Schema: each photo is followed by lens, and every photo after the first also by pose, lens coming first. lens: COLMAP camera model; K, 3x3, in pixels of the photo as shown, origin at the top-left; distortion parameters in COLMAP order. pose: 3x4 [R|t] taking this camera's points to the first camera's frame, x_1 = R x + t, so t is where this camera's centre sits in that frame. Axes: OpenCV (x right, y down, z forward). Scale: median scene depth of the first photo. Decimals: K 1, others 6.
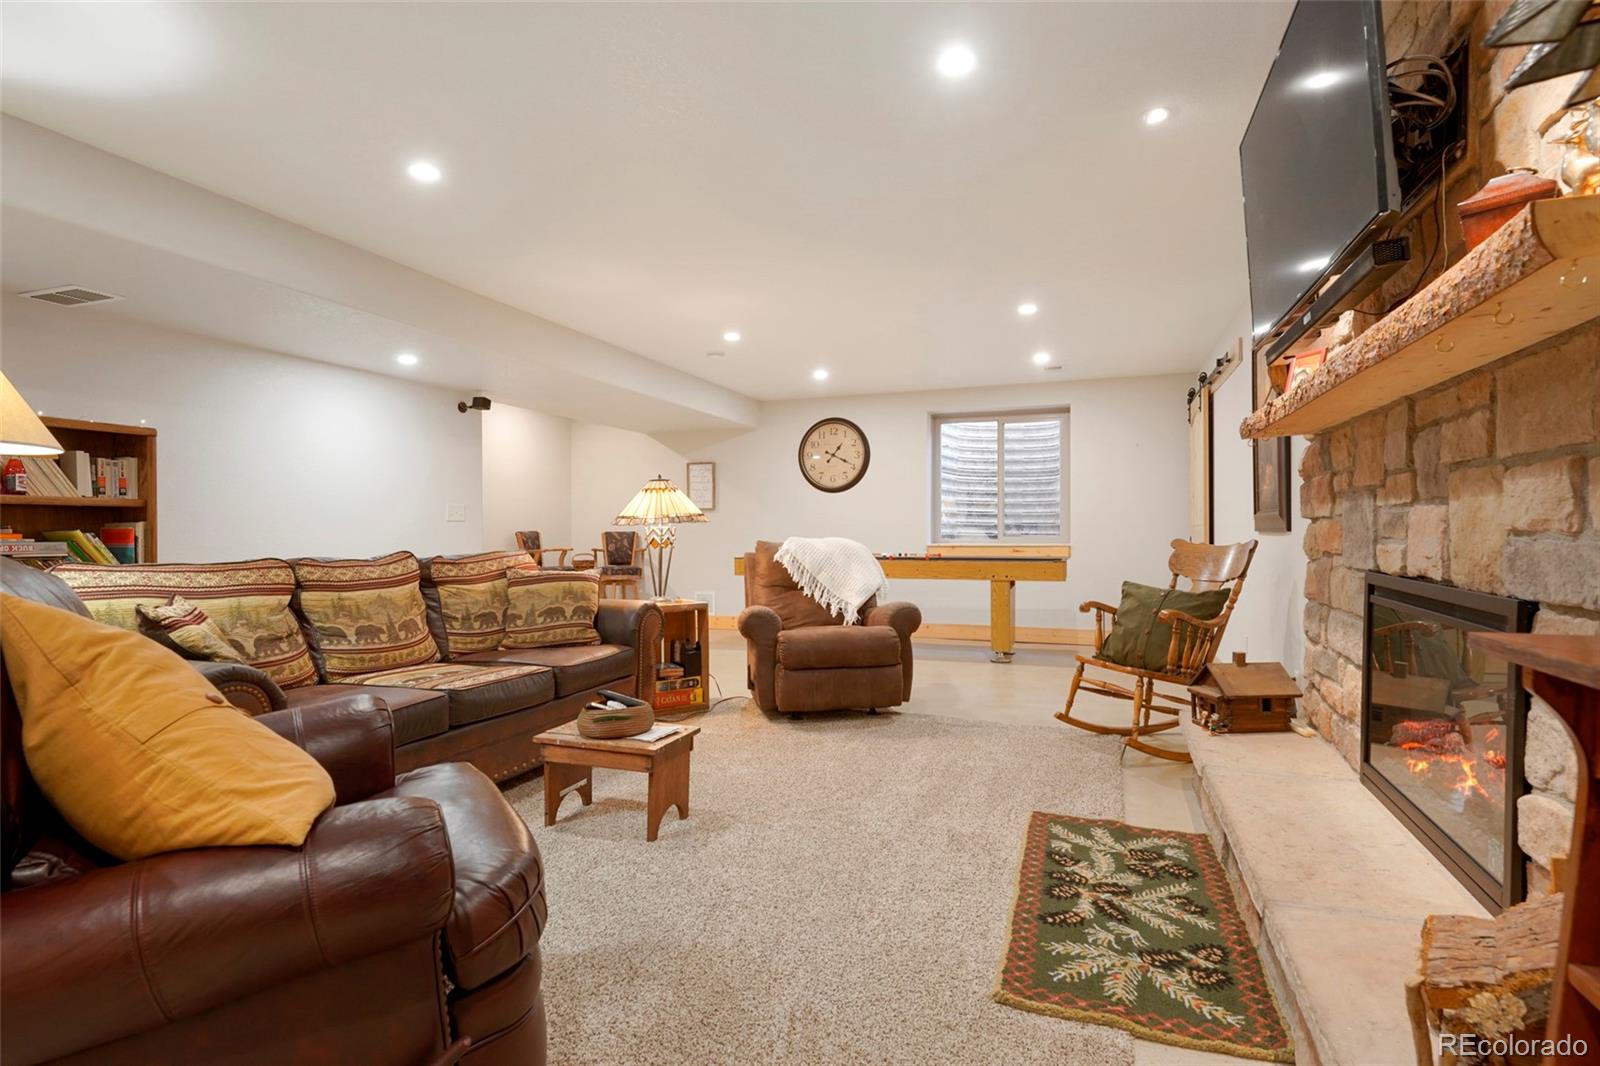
lens RADIAL K [[819.8, 0, 799.7], [0, 819.8, 530.5], [0, 0, 1]] dist [-0.004075, -0.000320]
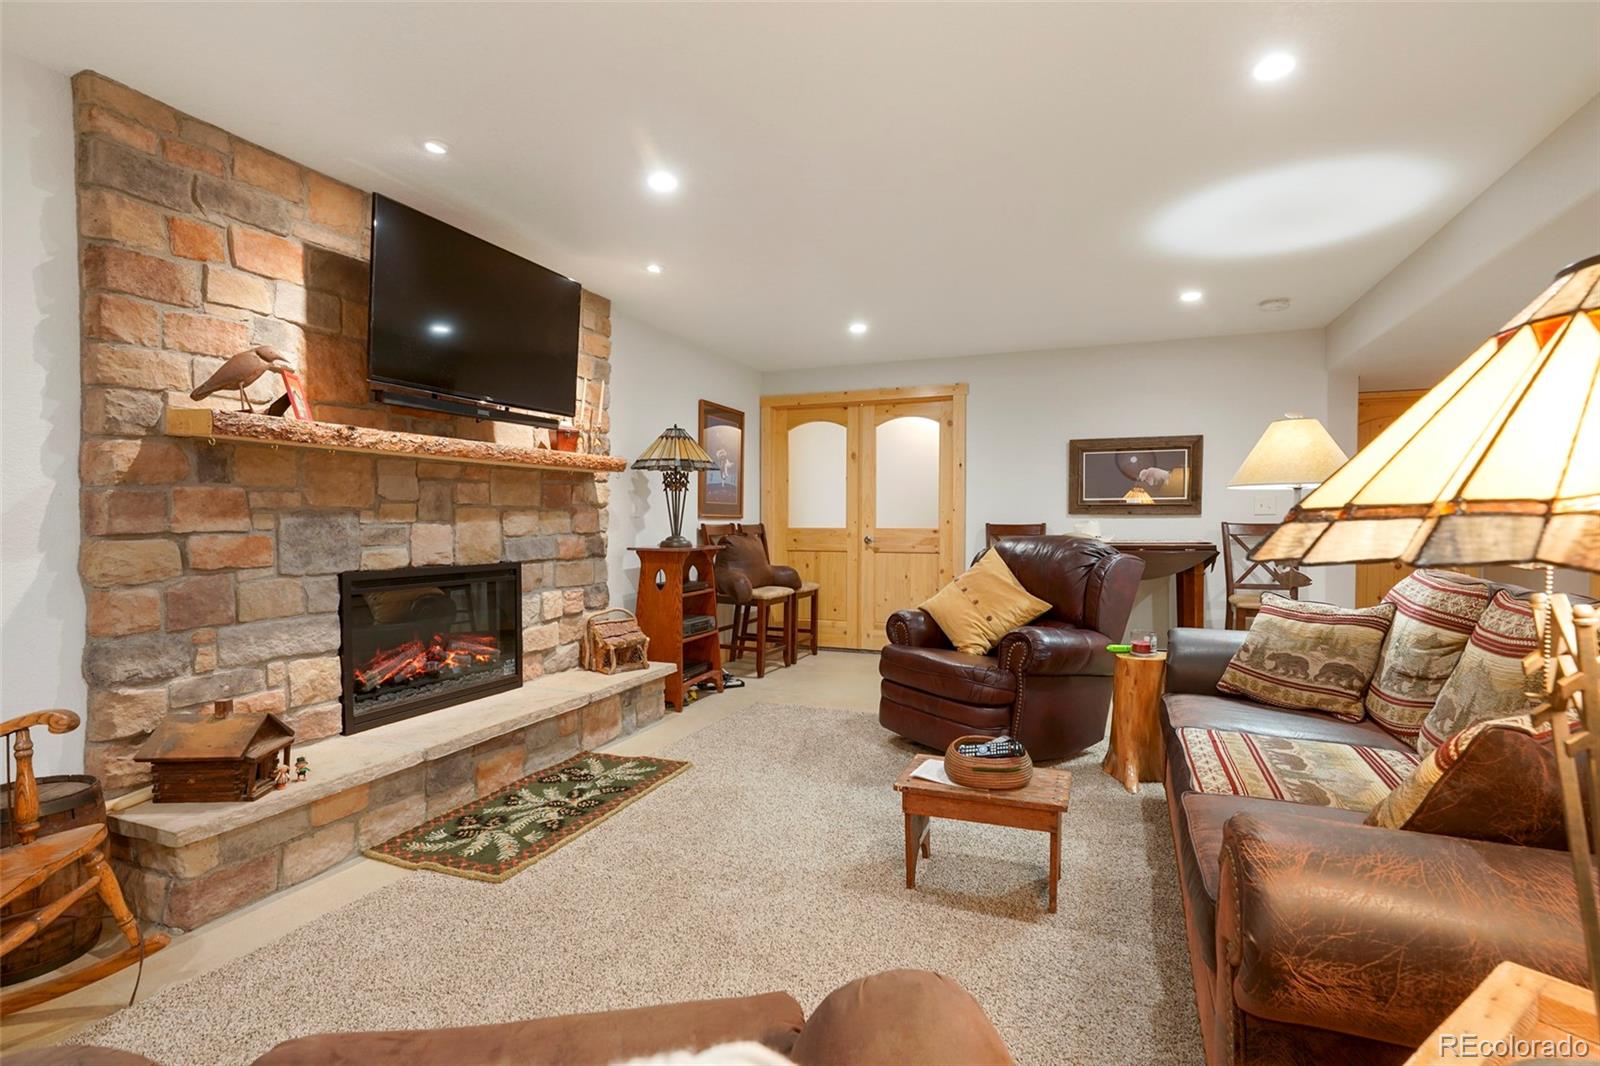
lens RADIAL K [[721.7, 0, 801.1], [0, 721.7, 528.6], [0, 0, 1]] dist [-0.012430, -0.000093]
pose [[-0.999801, 0.003759, 0.019569, -0.055613], [0.004015, 0.999907, 0.013038, -0.032564], [-0.019518, 0.013114, -0.999723, 2.140796]]
